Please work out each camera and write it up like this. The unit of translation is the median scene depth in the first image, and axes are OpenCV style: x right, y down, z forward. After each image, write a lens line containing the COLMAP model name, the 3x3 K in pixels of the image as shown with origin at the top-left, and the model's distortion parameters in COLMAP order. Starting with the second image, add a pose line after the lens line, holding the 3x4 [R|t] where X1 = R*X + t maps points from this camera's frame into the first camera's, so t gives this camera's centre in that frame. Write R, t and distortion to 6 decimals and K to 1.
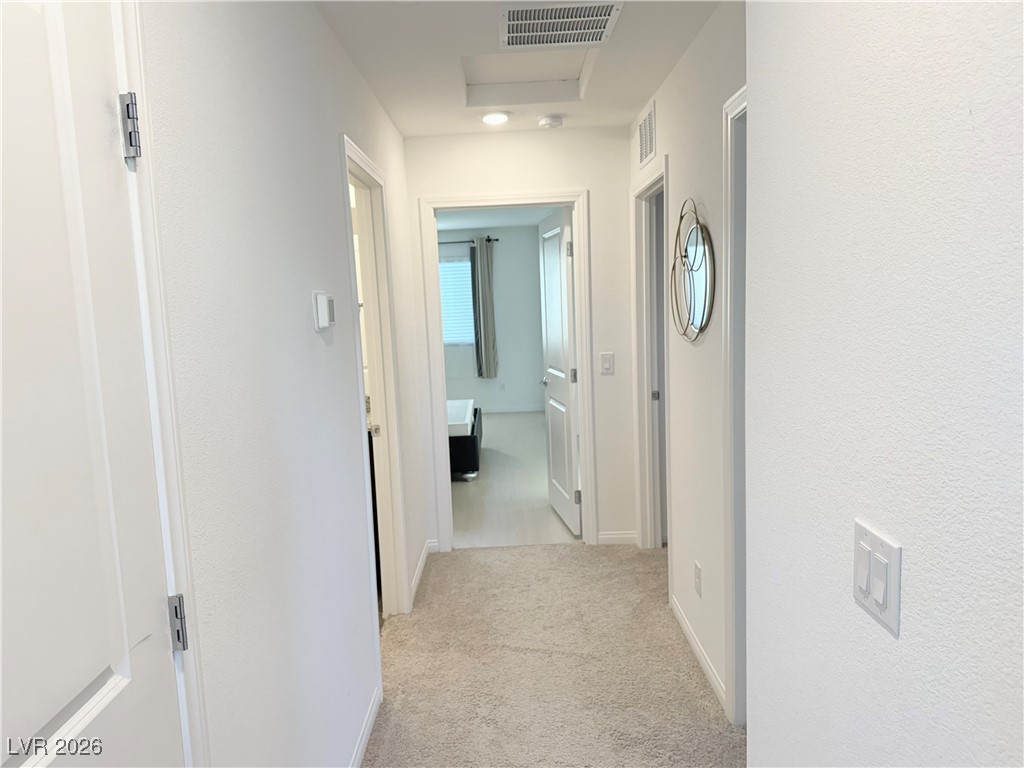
lens RADIAL K [[712.2, 0, 512.0], [0, 712.2, 384.0], [0, 0, 1]] dist [0.000324, -0.000006]
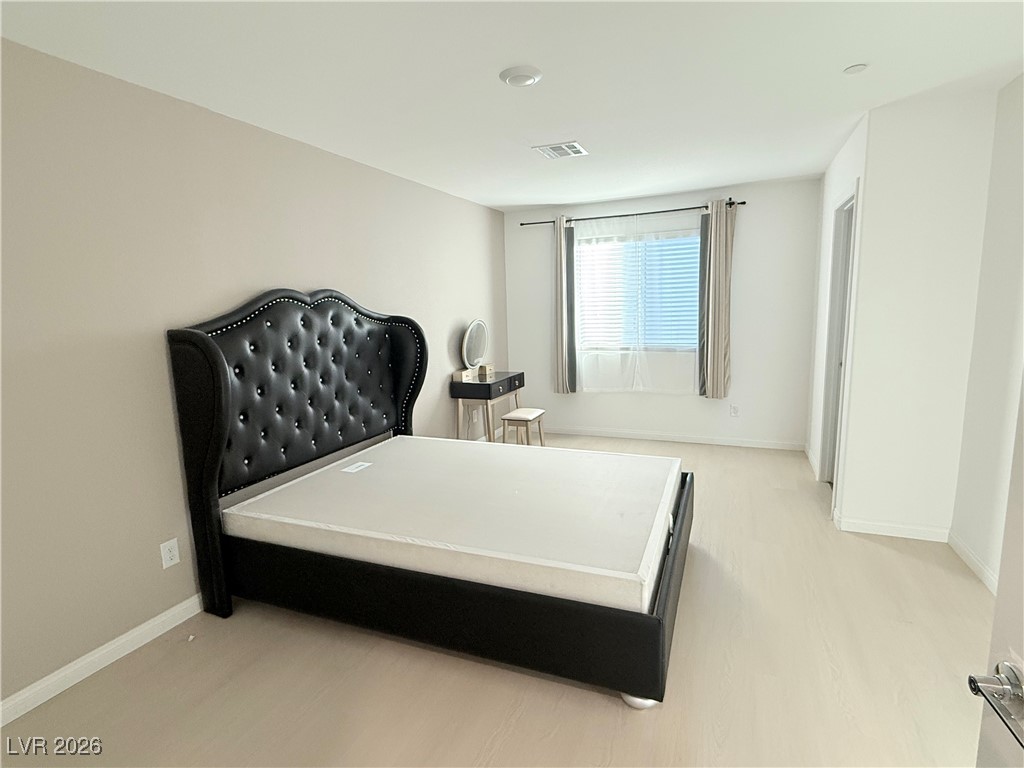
lens RADIAL K [[531.8, 0, 512.0], [0, 531.8, 384.0], [0, 0, 1]] dist [0.001216, 0.000128]
pose [[0.918217, 0.075561, -0.388803, -0.012973], [-0.054987, 0.996447, 0.063791, -0.046310], [0.392242, -0.037195, 0.919110, 0.425863]]
